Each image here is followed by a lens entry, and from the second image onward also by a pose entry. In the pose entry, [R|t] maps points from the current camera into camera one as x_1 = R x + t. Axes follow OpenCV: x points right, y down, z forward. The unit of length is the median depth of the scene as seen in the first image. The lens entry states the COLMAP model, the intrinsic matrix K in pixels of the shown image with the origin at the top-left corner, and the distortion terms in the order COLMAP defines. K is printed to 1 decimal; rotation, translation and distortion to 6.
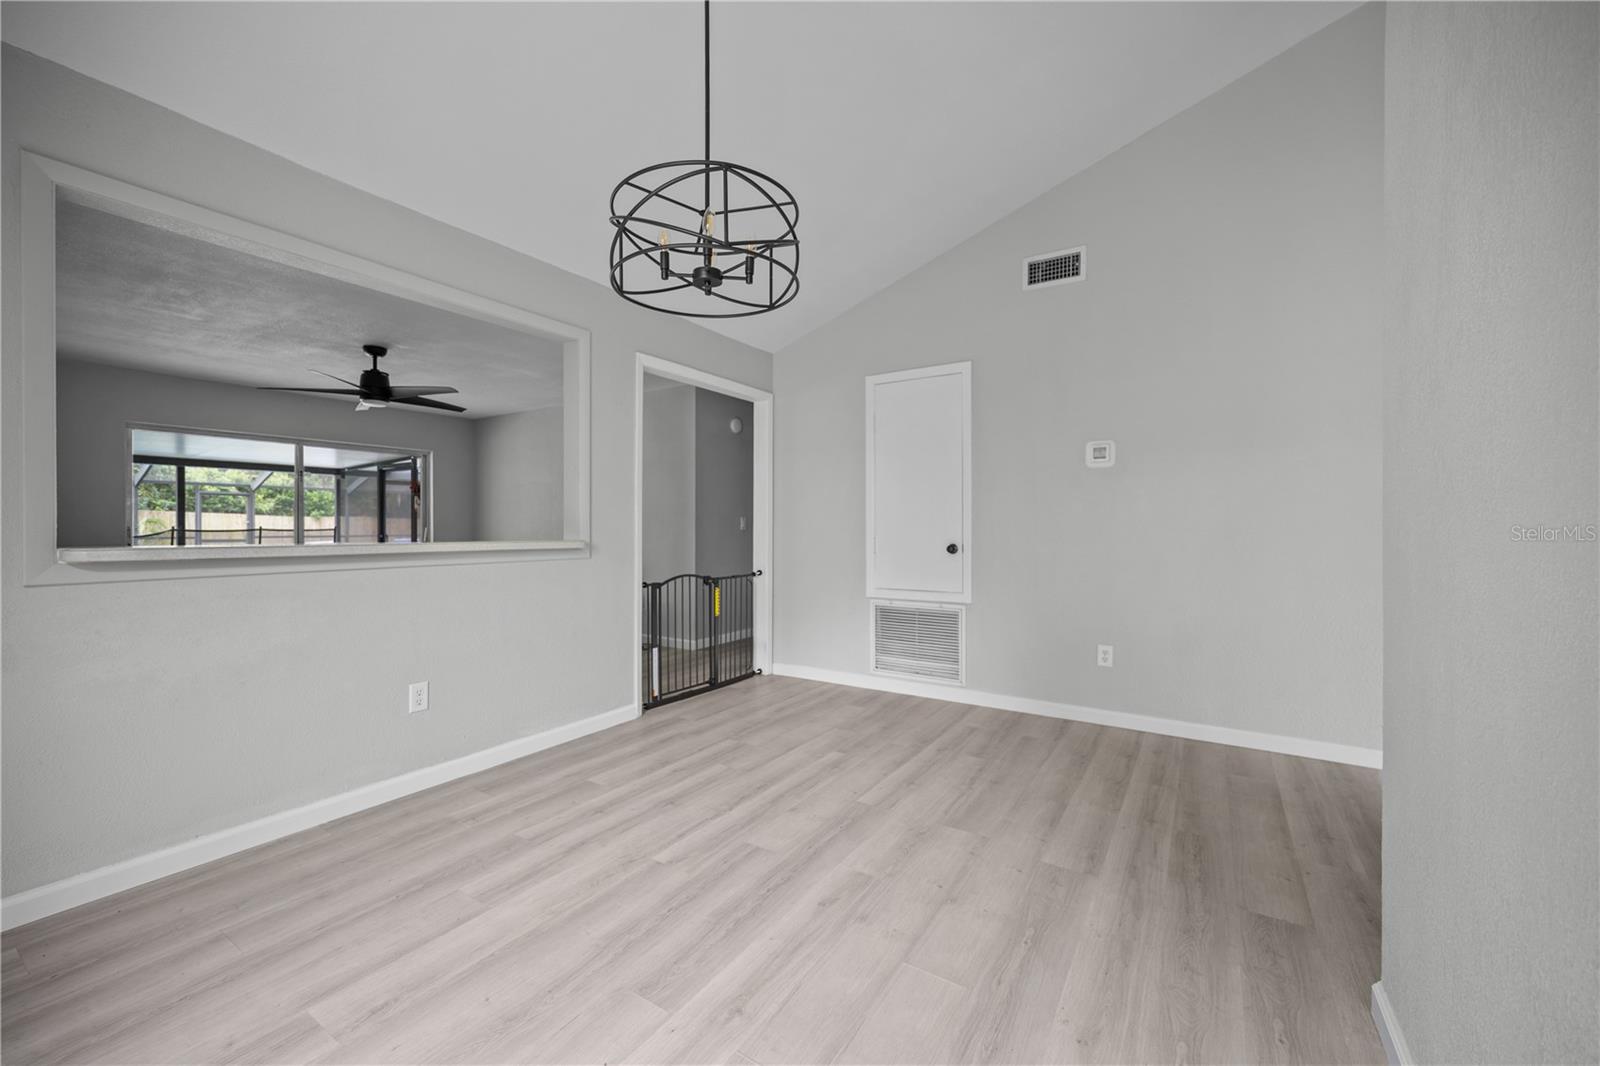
lens RADIAL K [[631.3, 0, 798.0], [0, 631.3, 508.3], [0, 0, 1]] dist [0.000212, -0.000007]
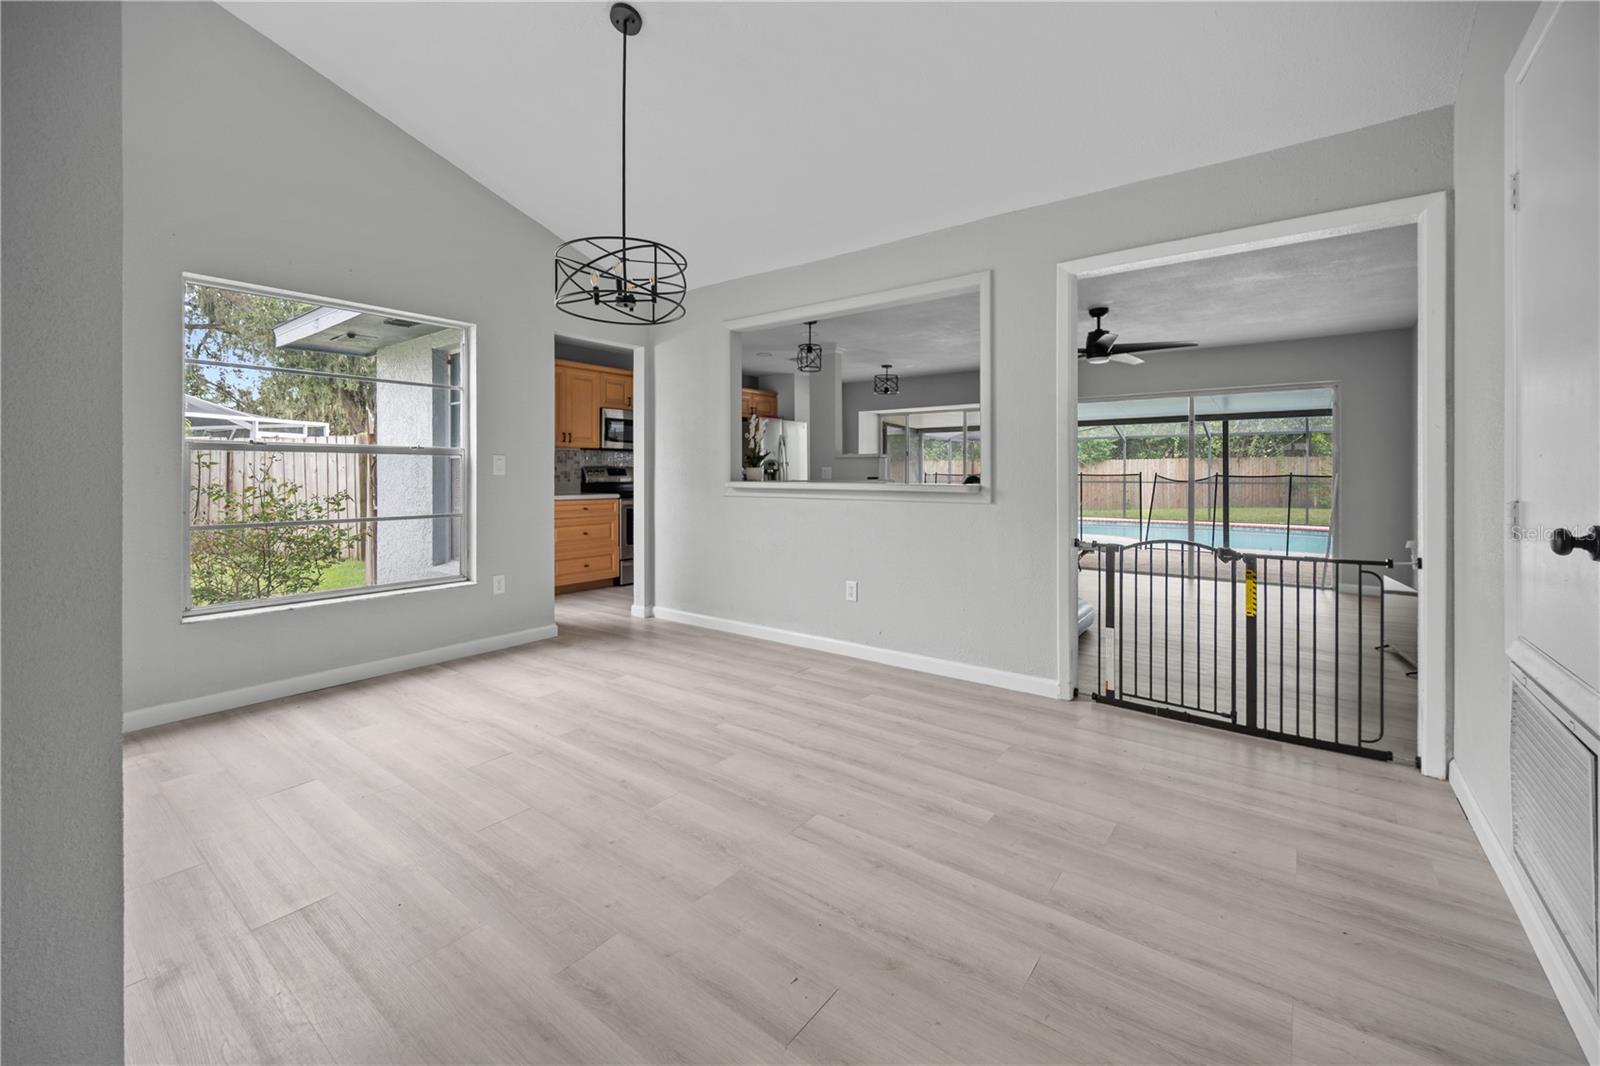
lens RADIAL K [[650.1, 0, 801.3], [0, 650.1, 466.7], [0, 0, 1]] dist [-0.002680, -0.000267]
pose [[-0.075440, -0.009326, -0.997107, 0.815375], [0.028089, 0.999540, -0.011474, 0.029216], [0.996755, -0.028874, -0.075143, 0.936801]]
